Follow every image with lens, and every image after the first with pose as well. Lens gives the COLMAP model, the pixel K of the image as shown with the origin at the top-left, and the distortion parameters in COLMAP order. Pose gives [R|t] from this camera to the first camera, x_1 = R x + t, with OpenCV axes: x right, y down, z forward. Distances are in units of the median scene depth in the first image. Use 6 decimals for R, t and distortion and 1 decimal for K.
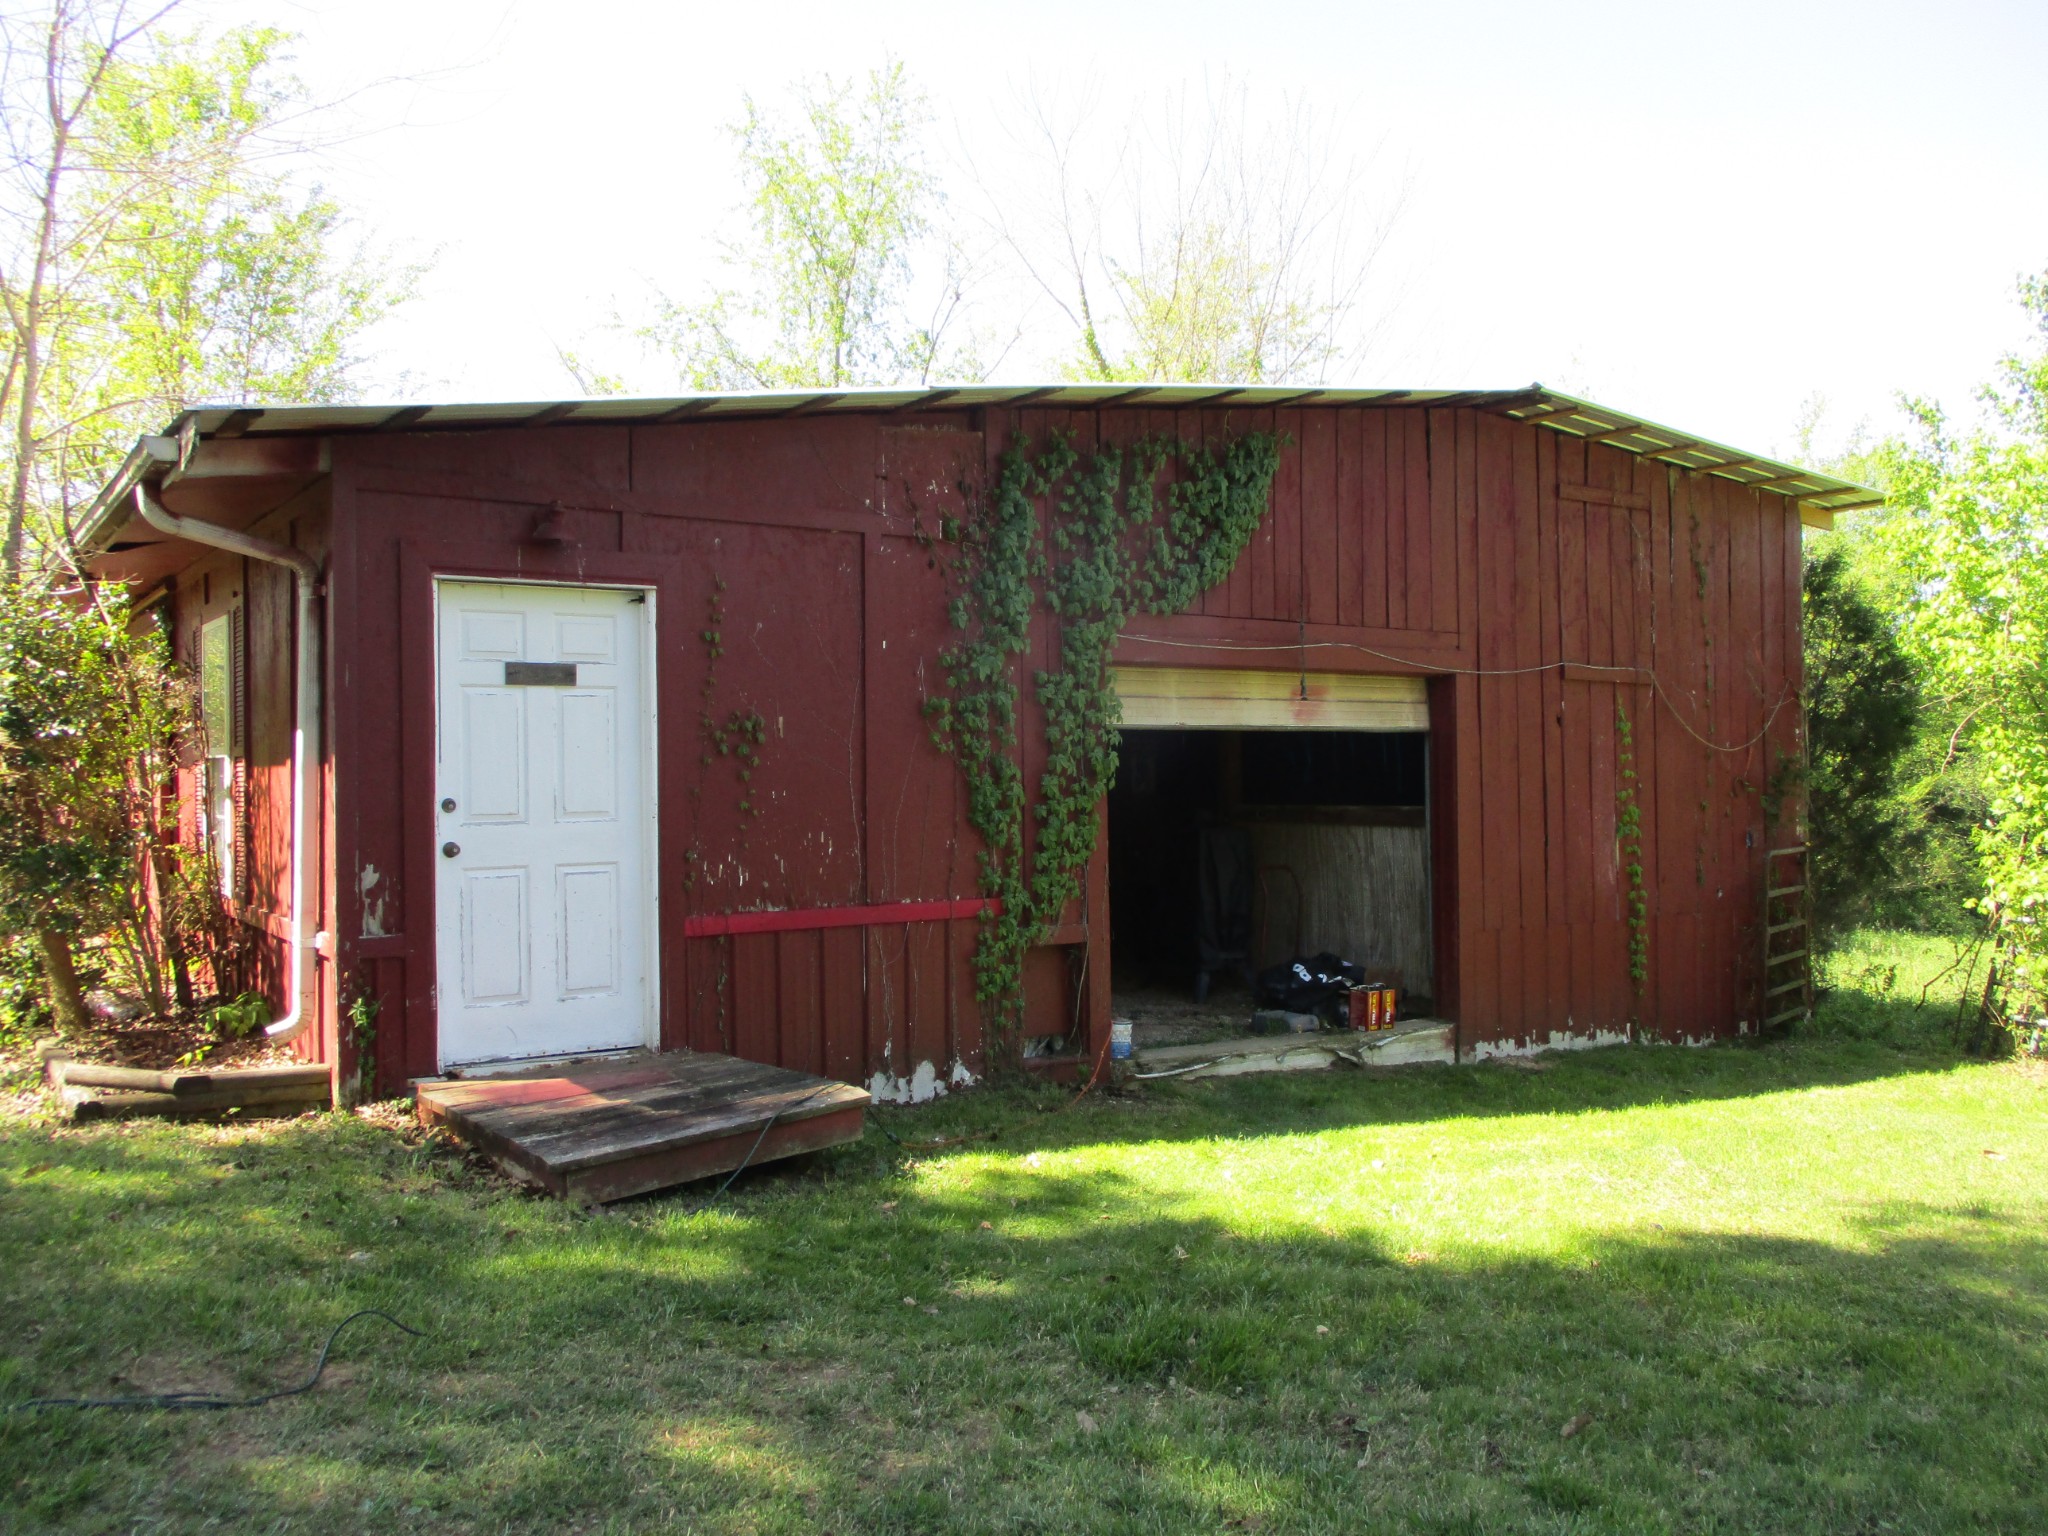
lens RADIAL K [[1724.9, 0, 1019.5], [0, 1724.9, 765.6], [0, 0, 1]] dist [-0.019554, 0.004027]
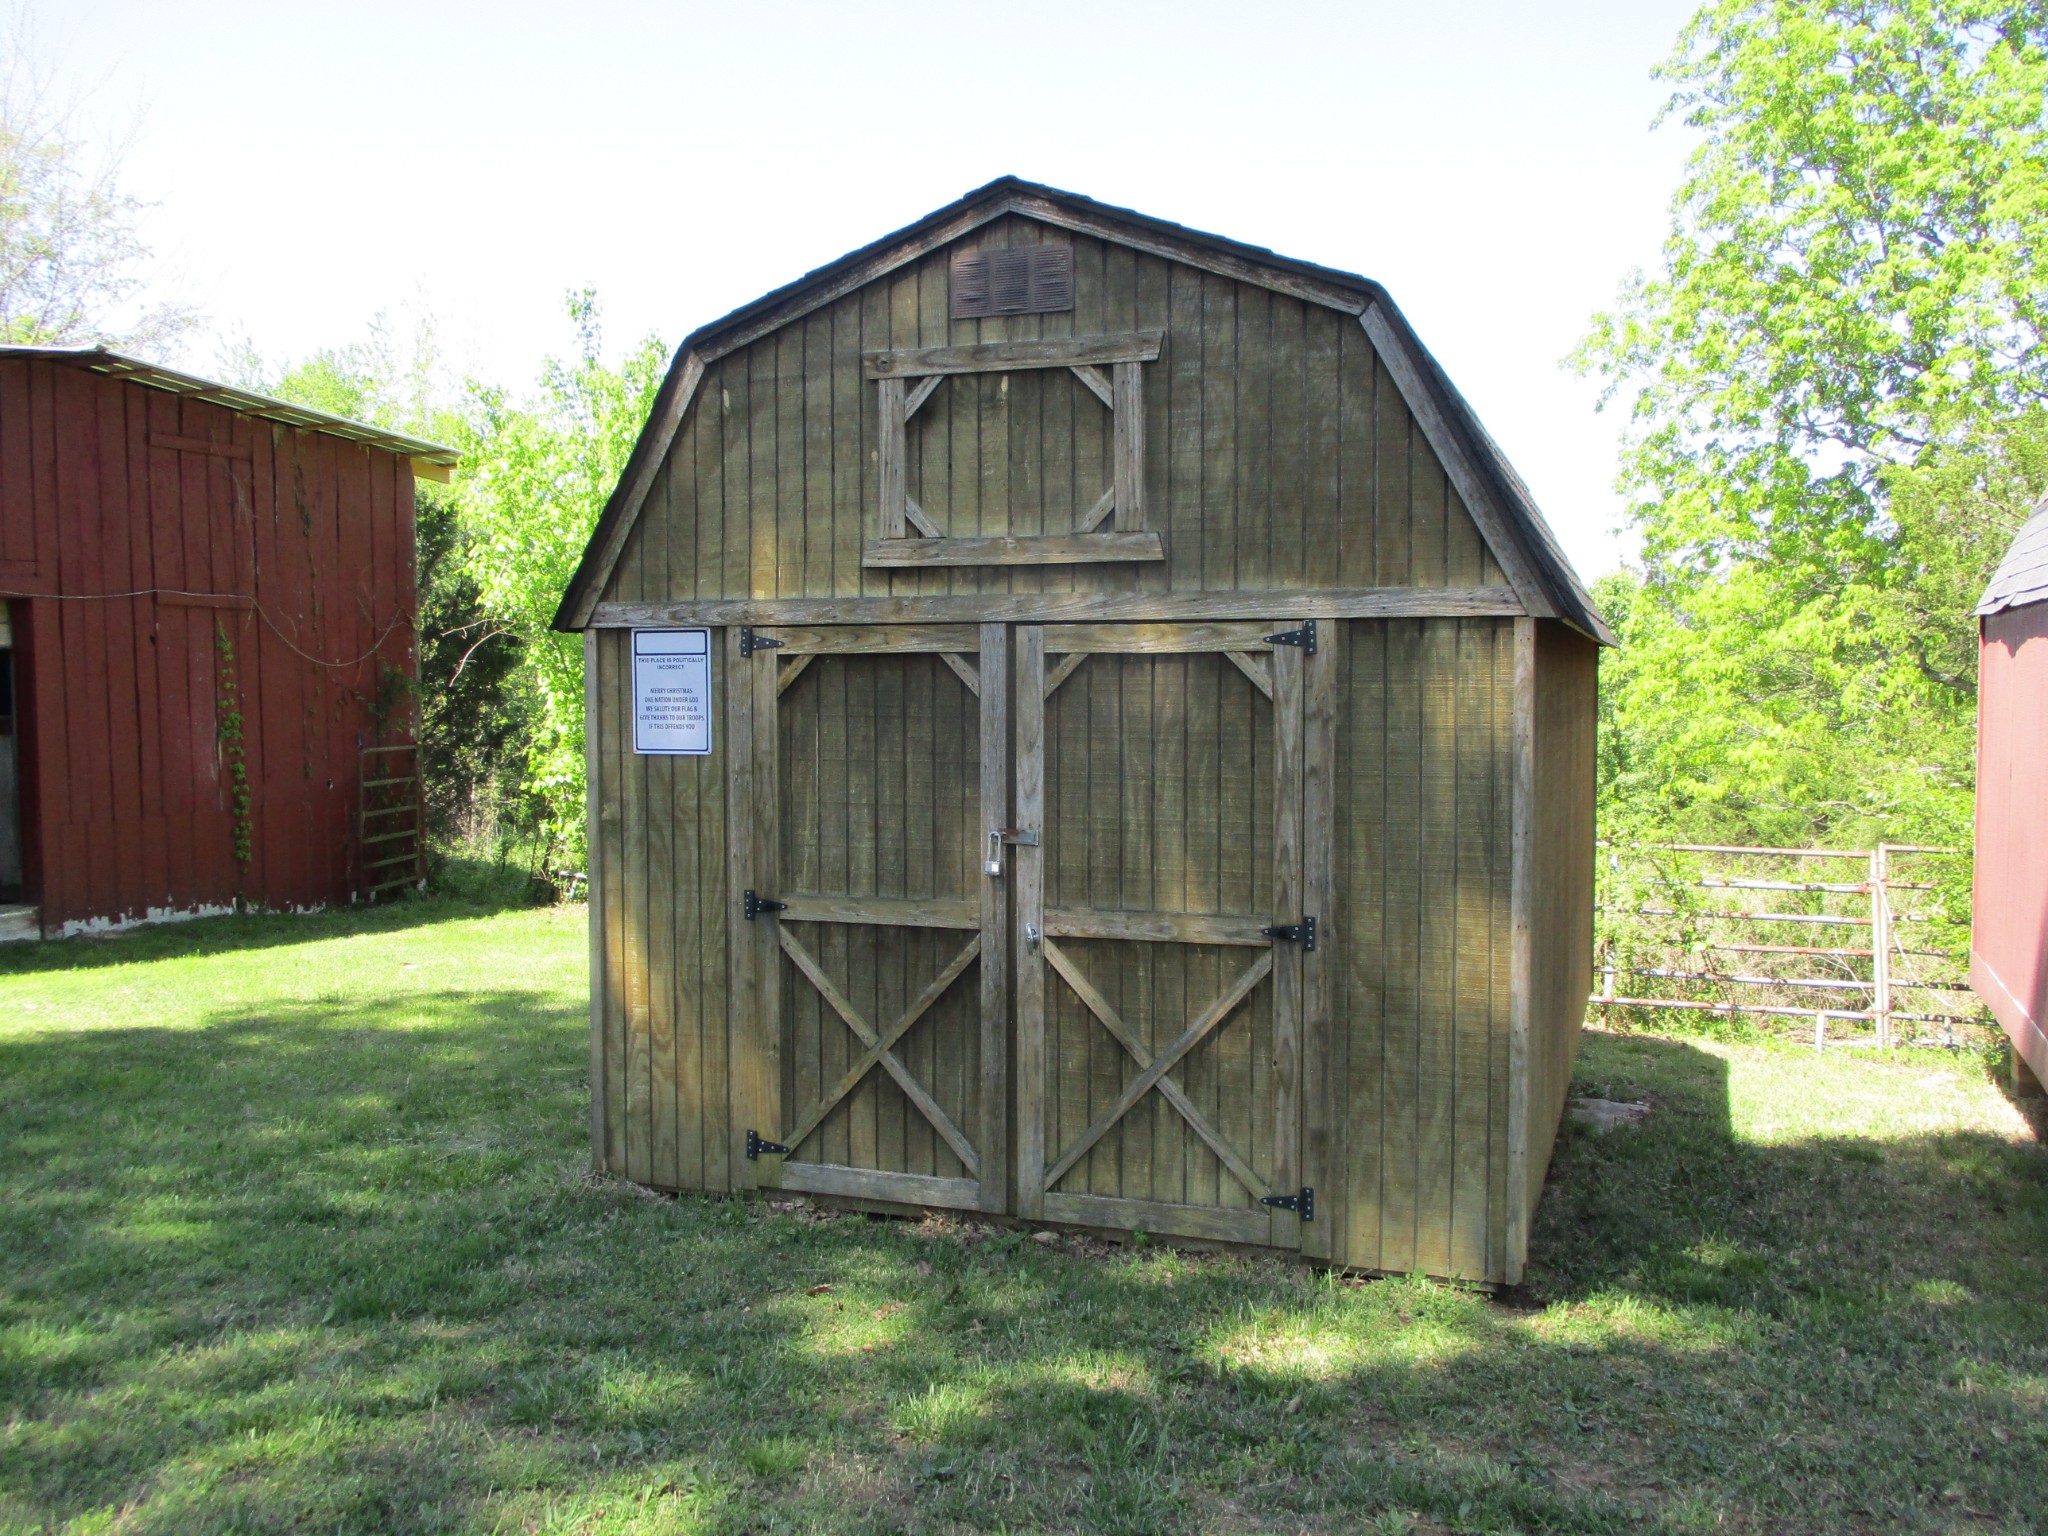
lens RADIAL K [[1724.9, 0, 1027.6], [0, 1724.9, 766.5], [0, 0, 1]] dist [-0.019554, 0.004027]
pose [[0.837173, -0.029596, 0.546138, 0.169476], [0.001134, 0.998627, 0.052379, -0.001038], [-0.546938, -0.043231, 0.836056, -0.281491]]
